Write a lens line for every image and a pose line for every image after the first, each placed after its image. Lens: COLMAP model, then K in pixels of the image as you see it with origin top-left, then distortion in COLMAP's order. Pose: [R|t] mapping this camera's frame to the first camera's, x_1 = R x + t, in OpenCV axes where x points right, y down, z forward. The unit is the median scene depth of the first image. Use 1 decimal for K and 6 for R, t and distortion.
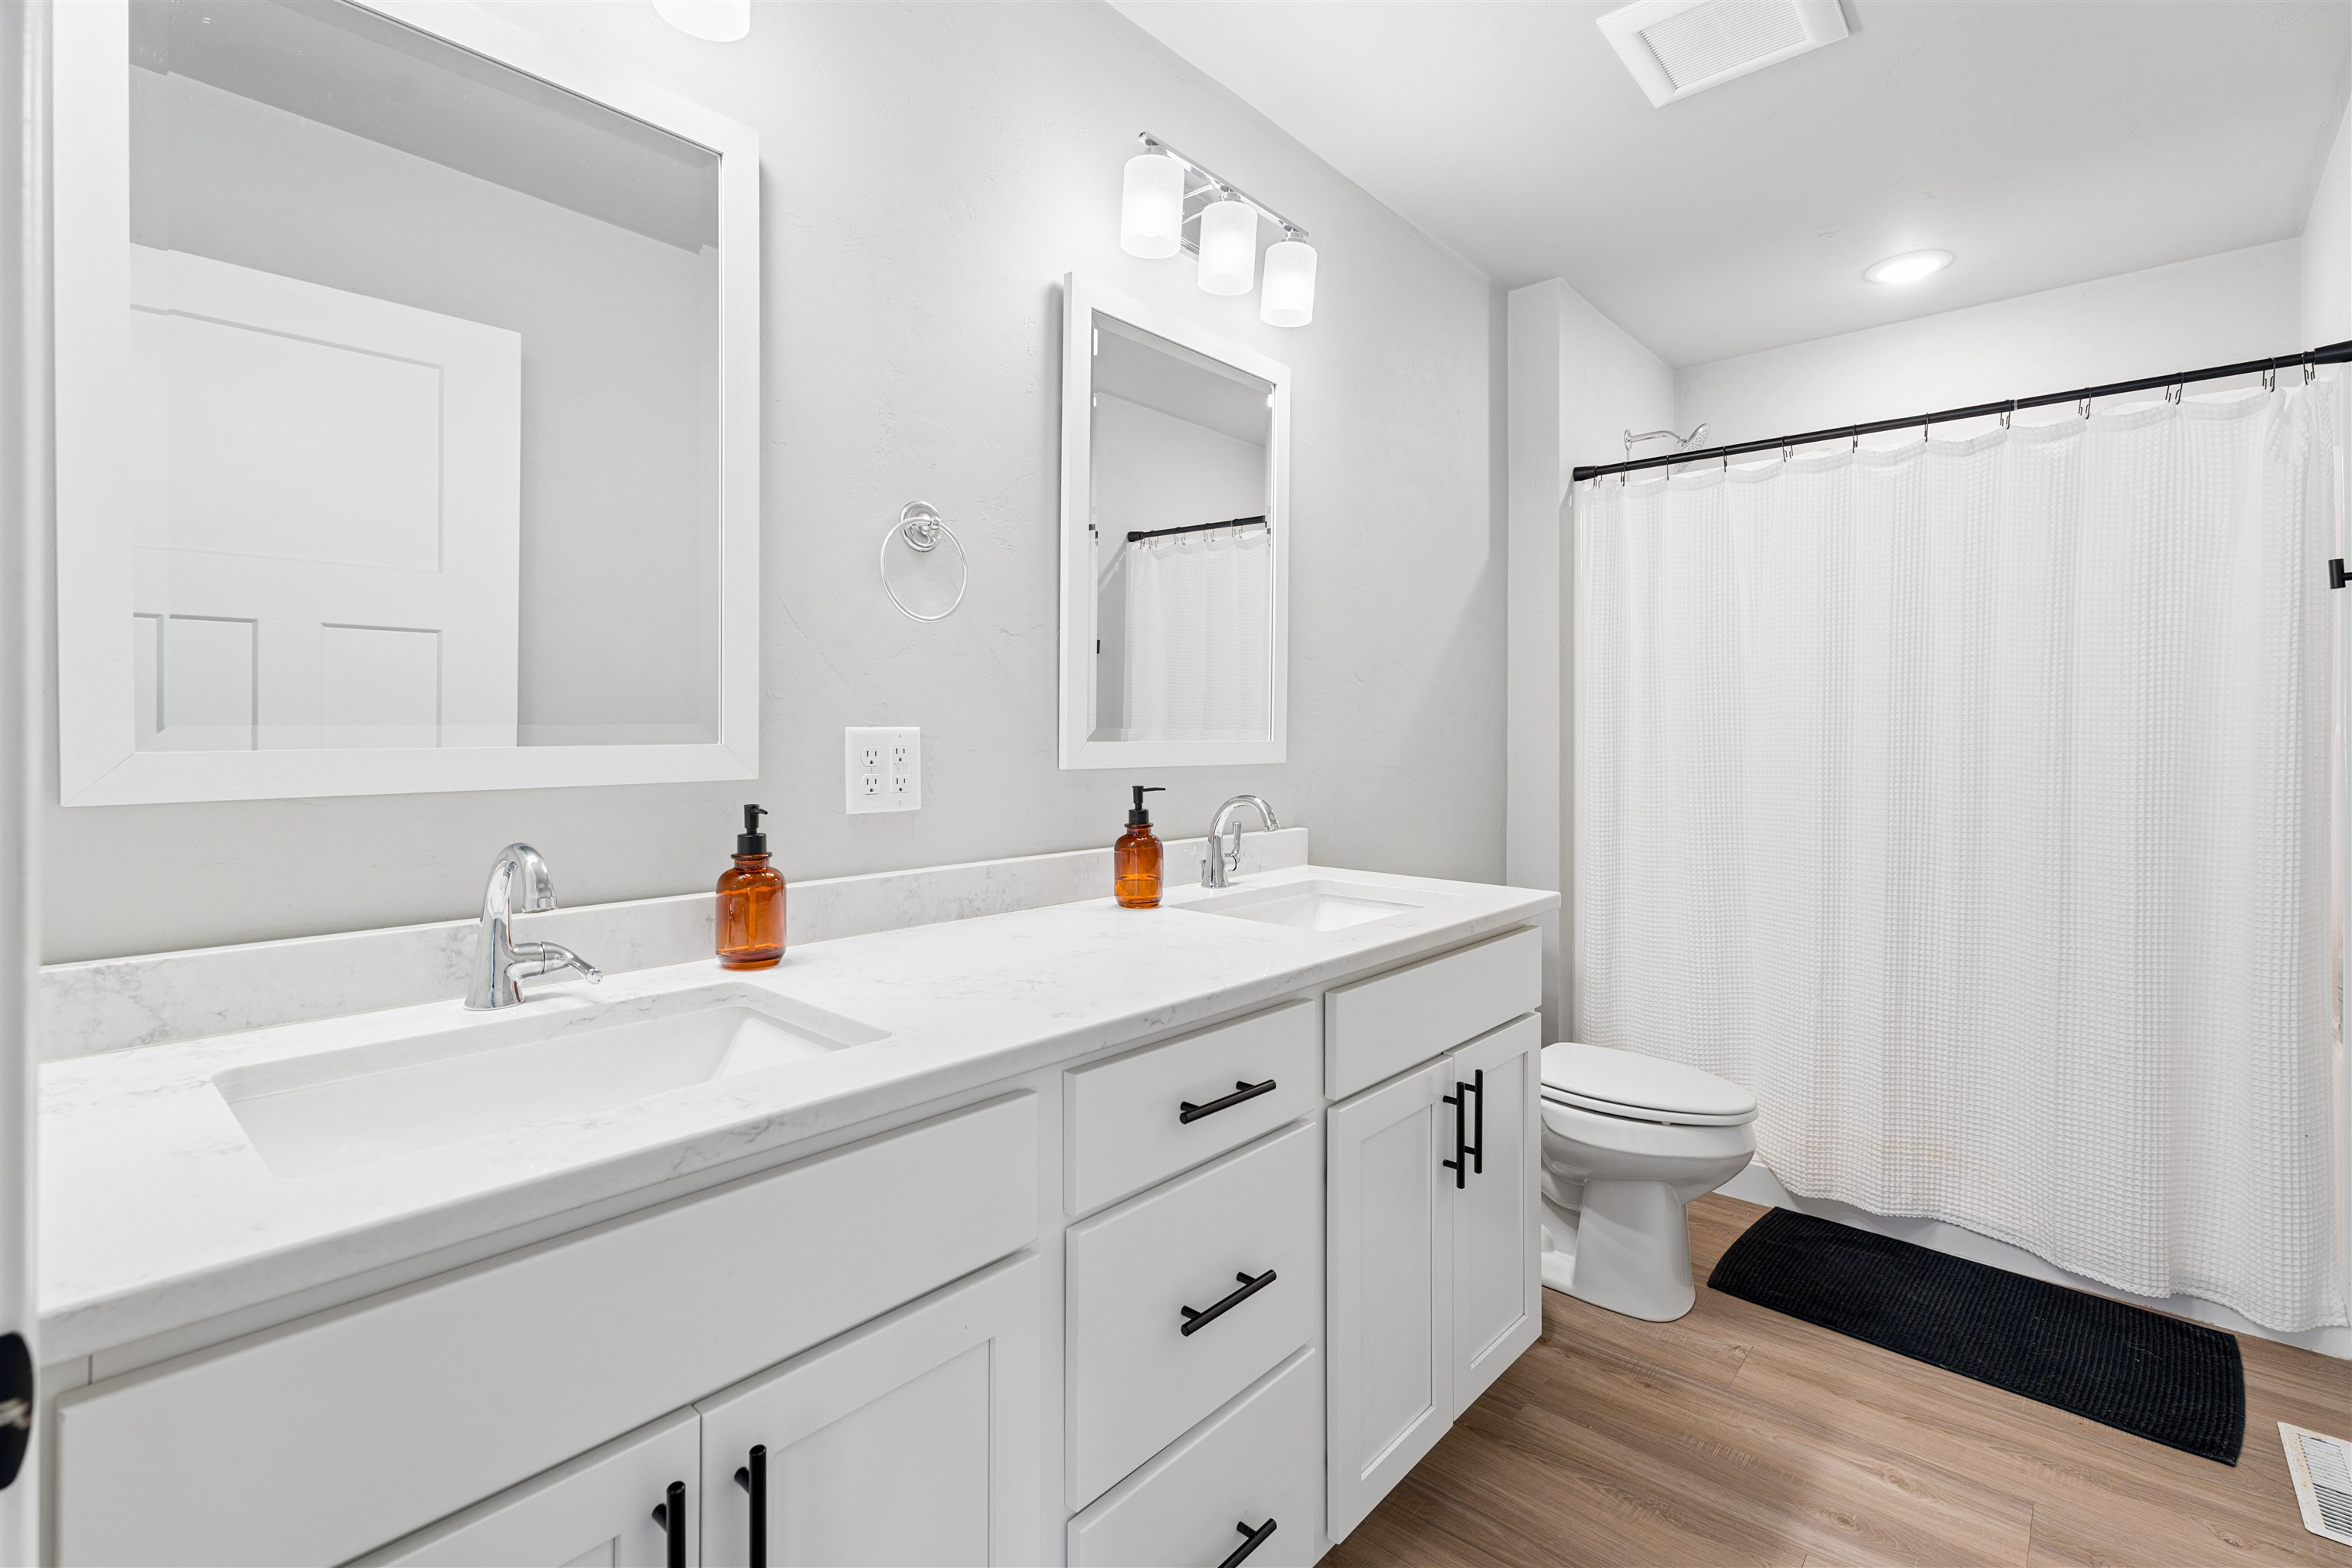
lens RADIAL K [[1059.6, 0, 1183.0], [0, 1059.6, 744.1], [0, 0, 1]] dist [0.002409, 0.001145]
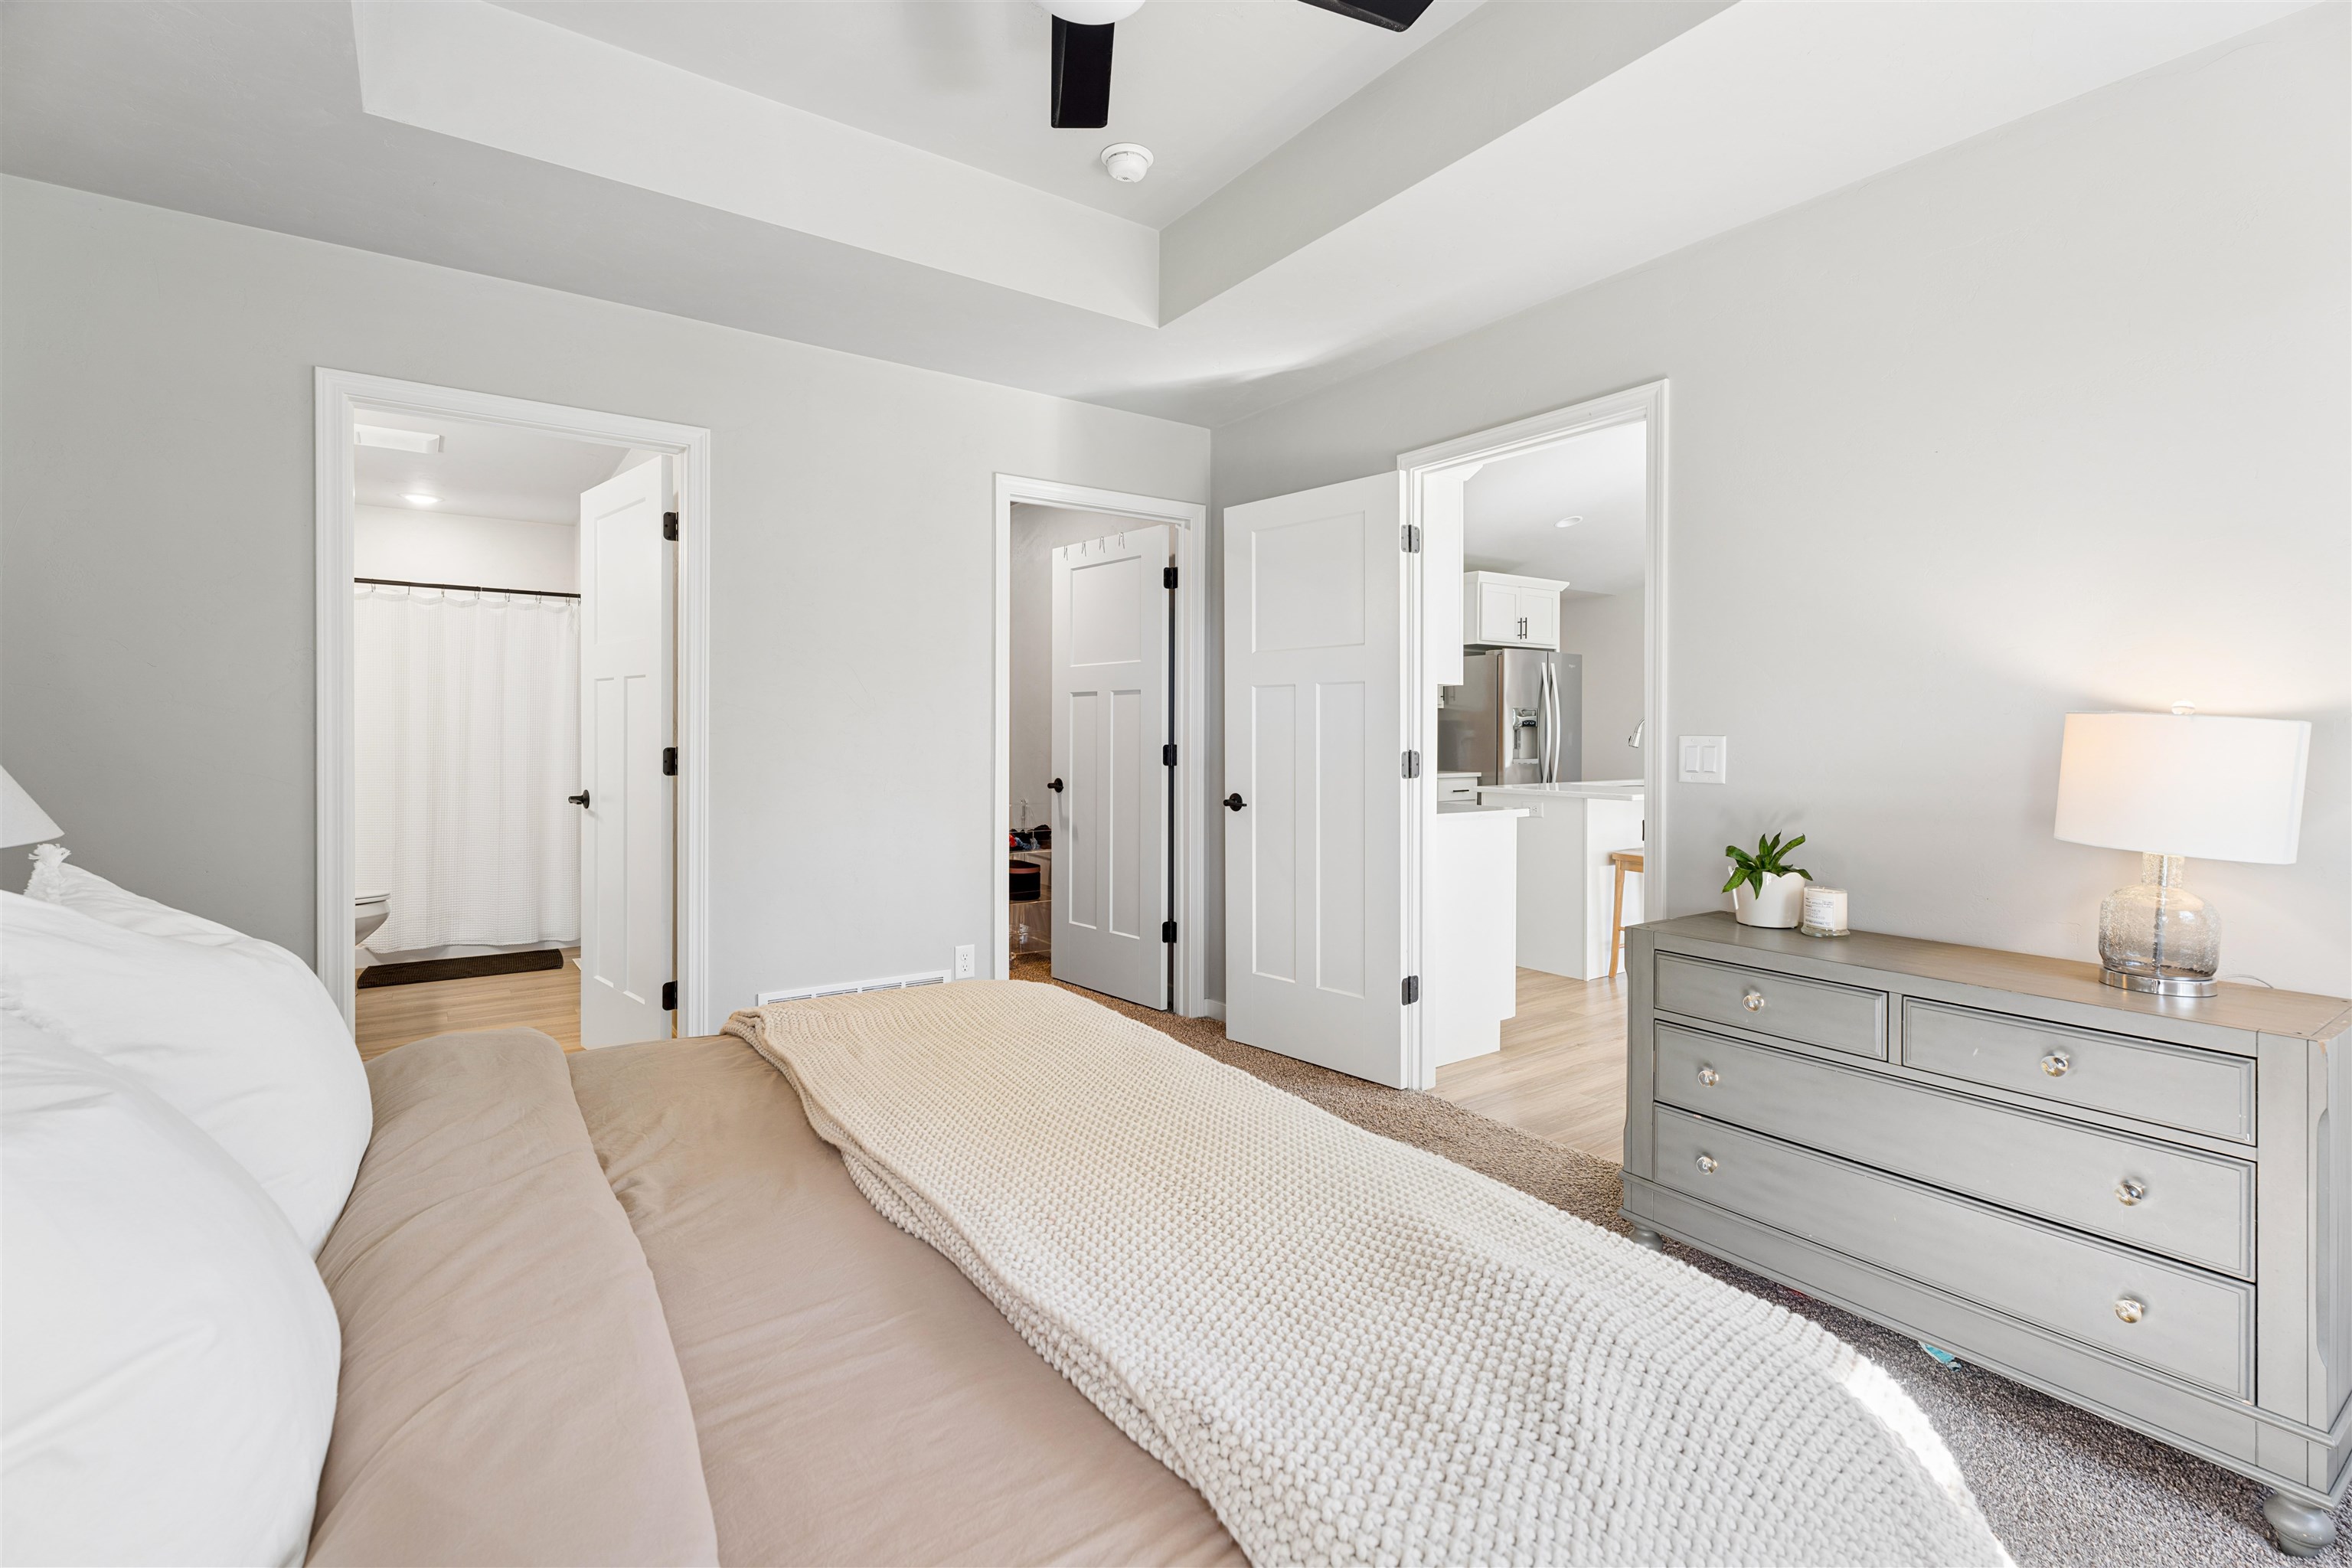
lens RADIAL K [[1059.6, 0, 1183.0], [0, 1059.6, 744.1], [0, 0, 1]] dist [0.002409, 0.001145]
pose [[0.229179, -0.001679, 0.973383, -1.169402], [-0.005626, 0.999980, 0.003050, 0.005194], [-0.973368, -0.006176, 0.229165, -1.071693]]
